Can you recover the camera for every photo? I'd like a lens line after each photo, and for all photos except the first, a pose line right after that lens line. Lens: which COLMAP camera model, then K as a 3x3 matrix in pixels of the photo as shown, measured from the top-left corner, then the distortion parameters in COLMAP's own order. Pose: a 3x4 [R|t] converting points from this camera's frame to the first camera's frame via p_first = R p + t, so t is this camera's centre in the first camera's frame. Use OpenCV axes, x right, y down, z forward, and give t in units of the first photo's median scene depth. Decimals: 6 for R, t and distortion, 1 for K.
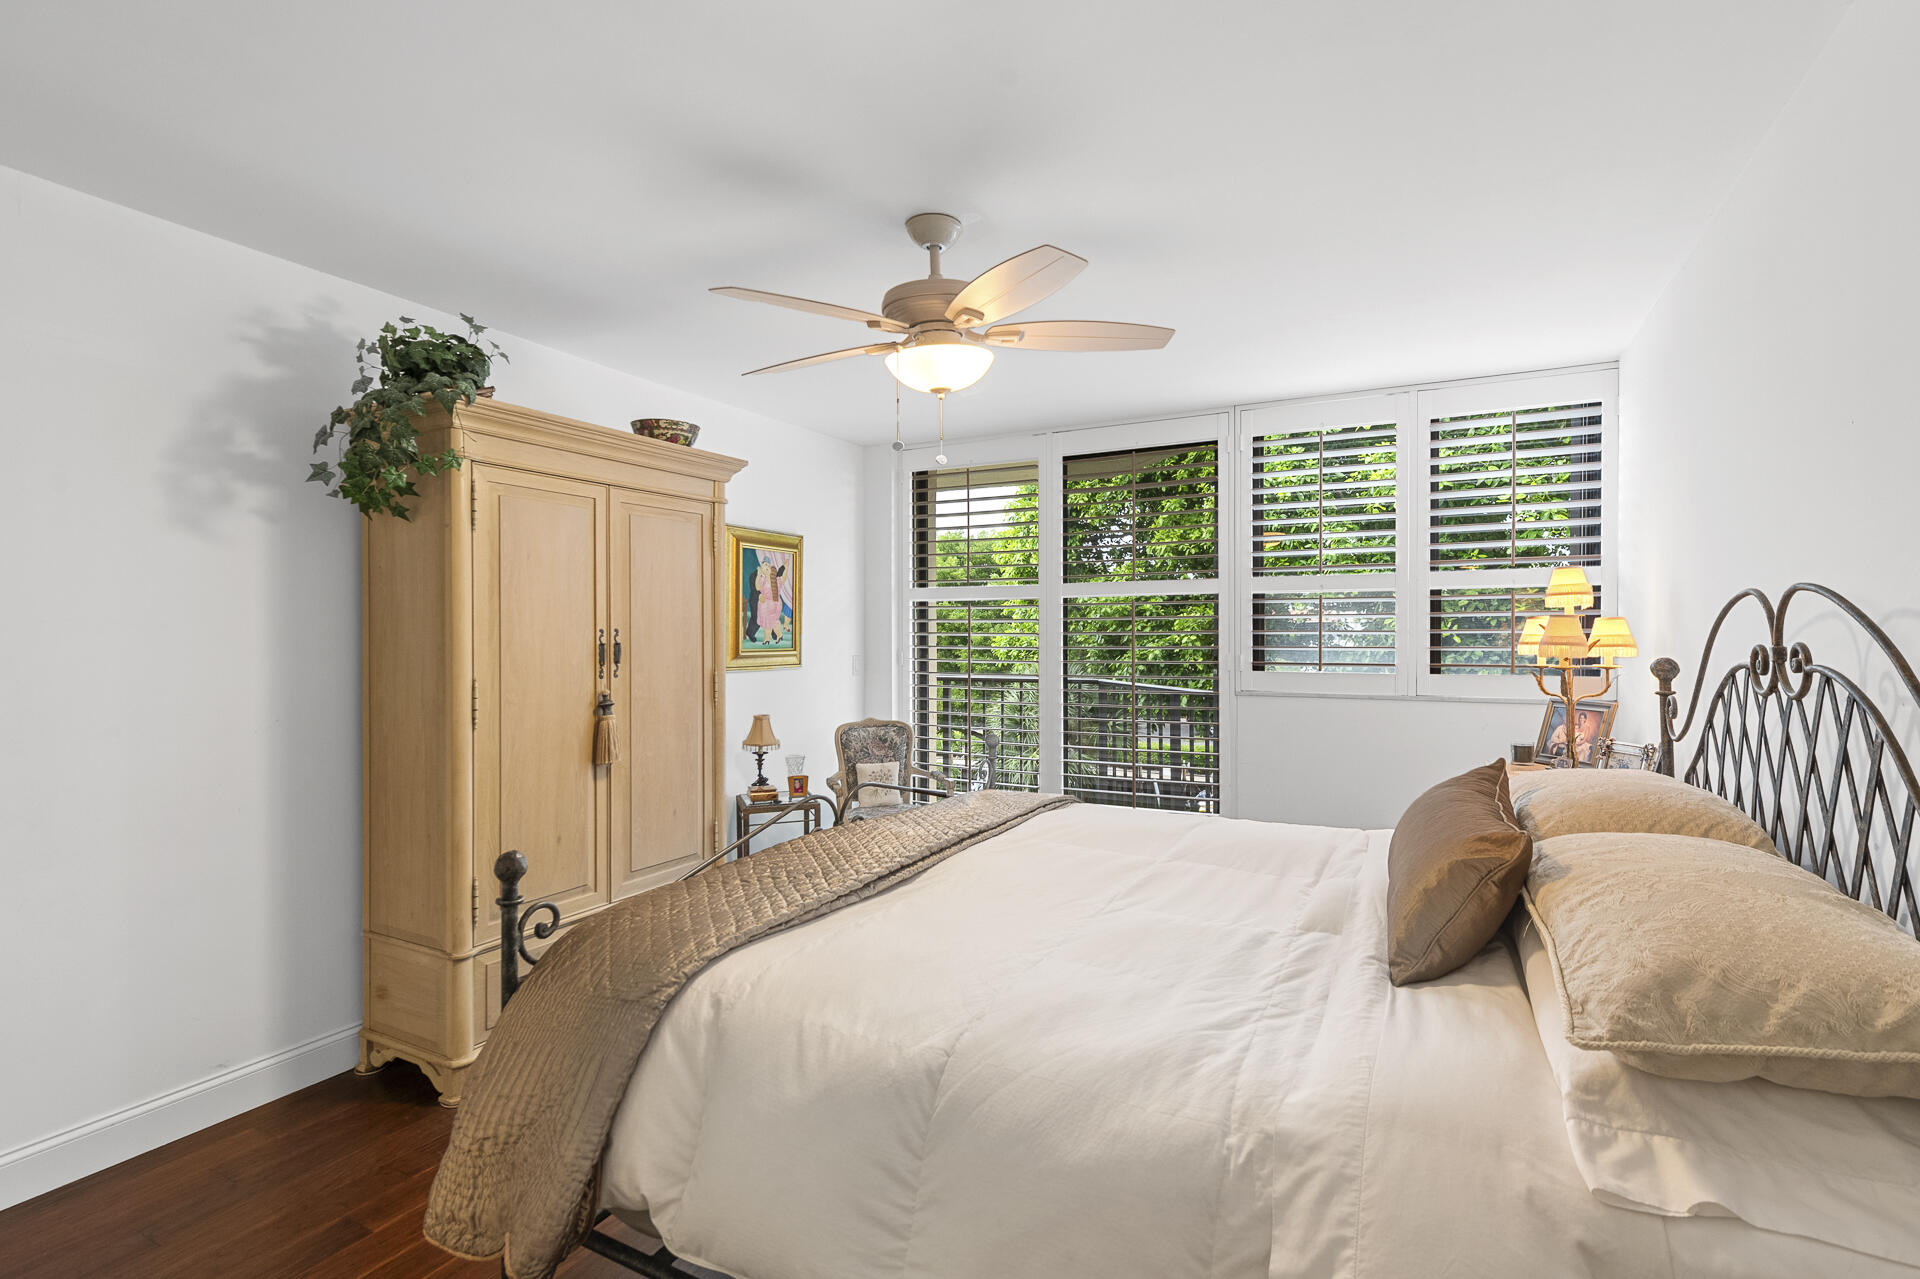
lens RADIAL K [[910.6, 0, 963.0], [0, 910.6, 634.1], [0, 0, 1]] dist [0.001165, -0.001209]
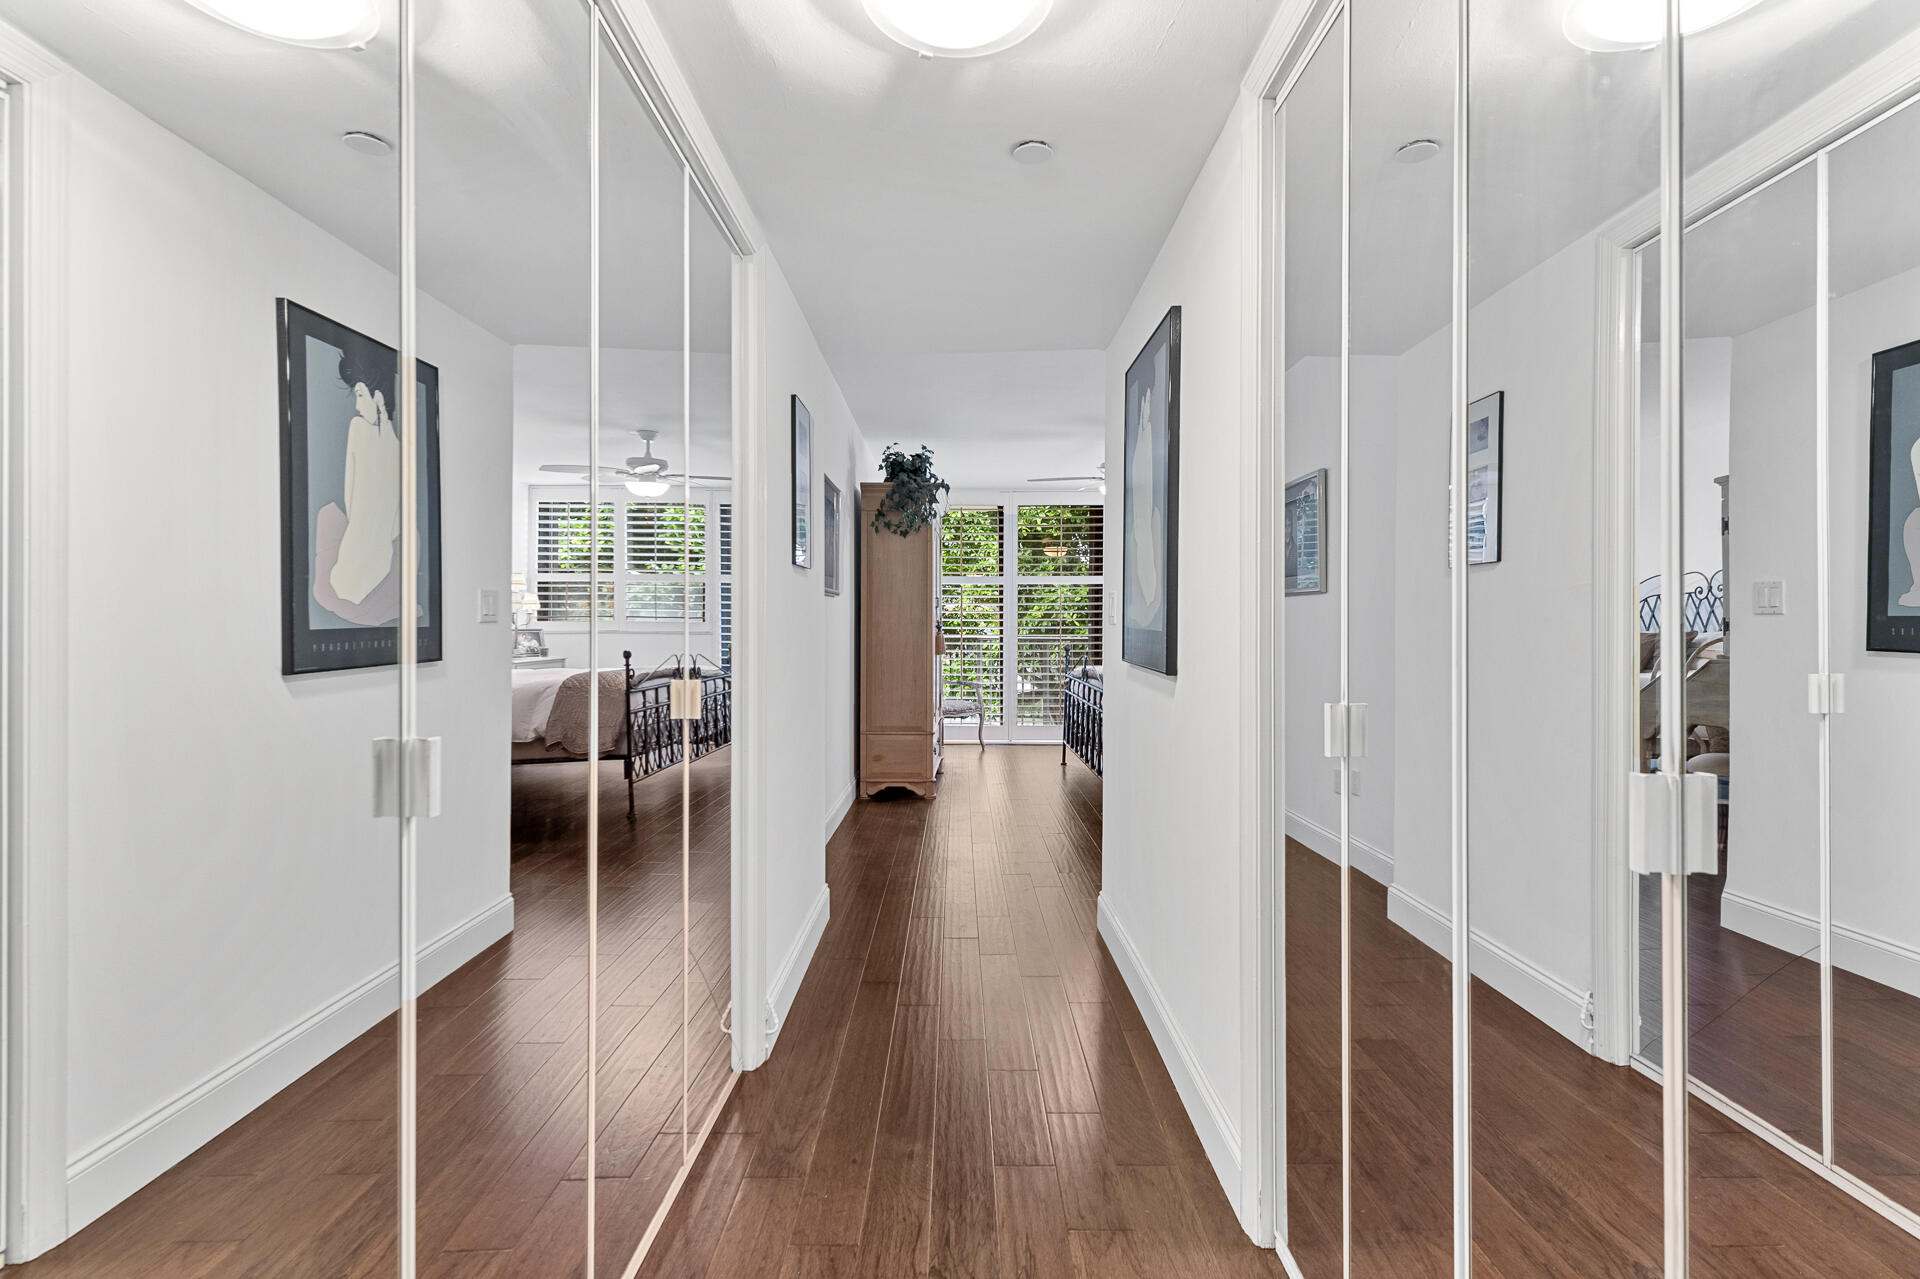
lens RADIAL K [[910.6, 0, 961.5], [0, 910.6, 637.6], [0, 0, 1]] dist [0.001165, -0.001209]
pose [[0.885801, 0.000389, 0.464066, -1.015354], [-0.003218, 0.999981, 0.005304, 0.070883], [-0.464055, -0.006192, 0.885785, -0.675283]]
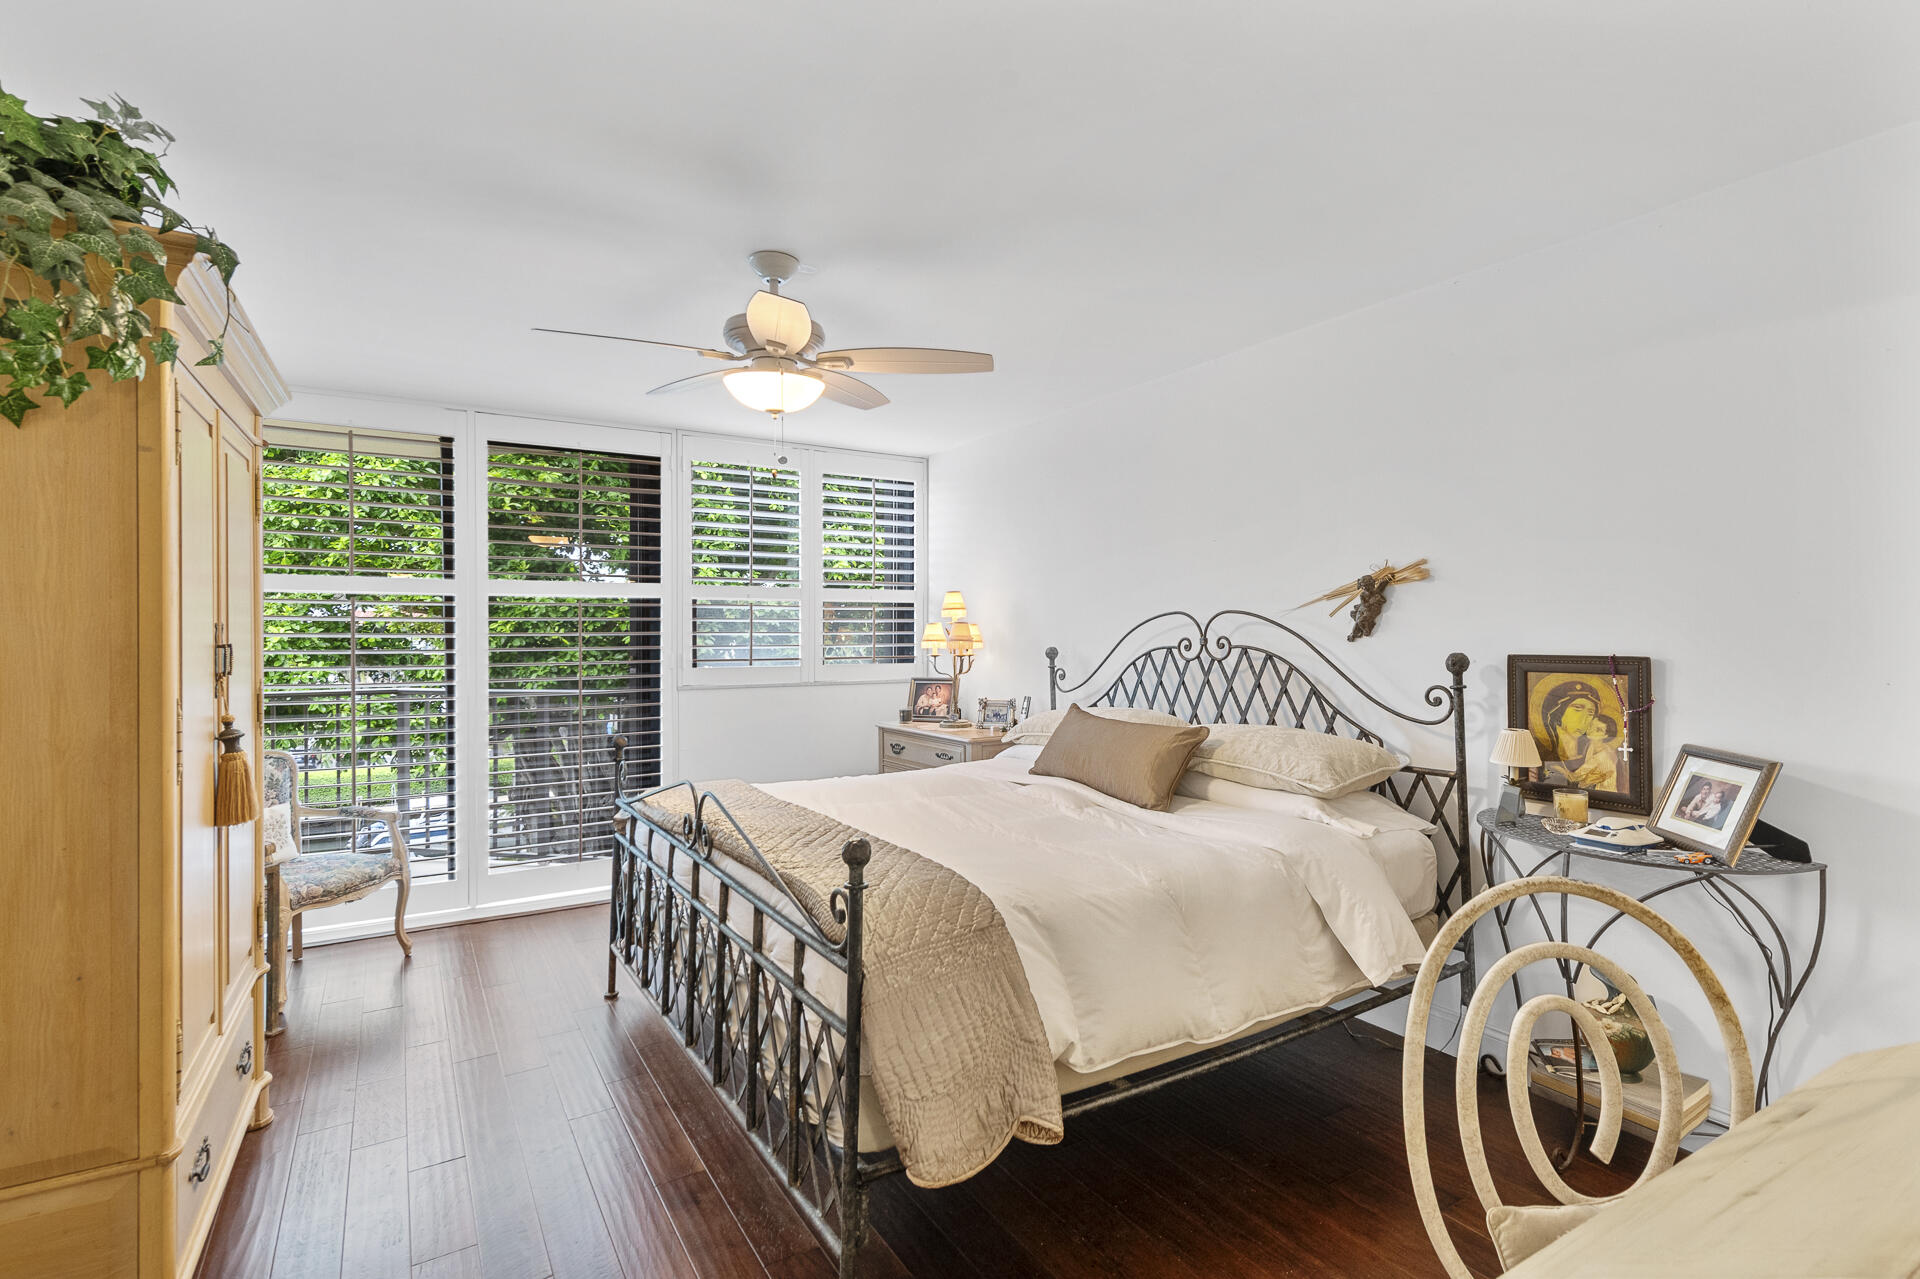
lens RADIAL K [[910.6, 0, 969.5], [0, 910.6, 640.5], [0, 0, 1]] dist [0.001165, -0.001209]
pose [[0.499203, -0.001649, 0.866483, -0.538990], [-0.000165, 0.999998, 0.001998, 0.004998], [-0.866485, -0.001140, 0.499202, 0.152540]]
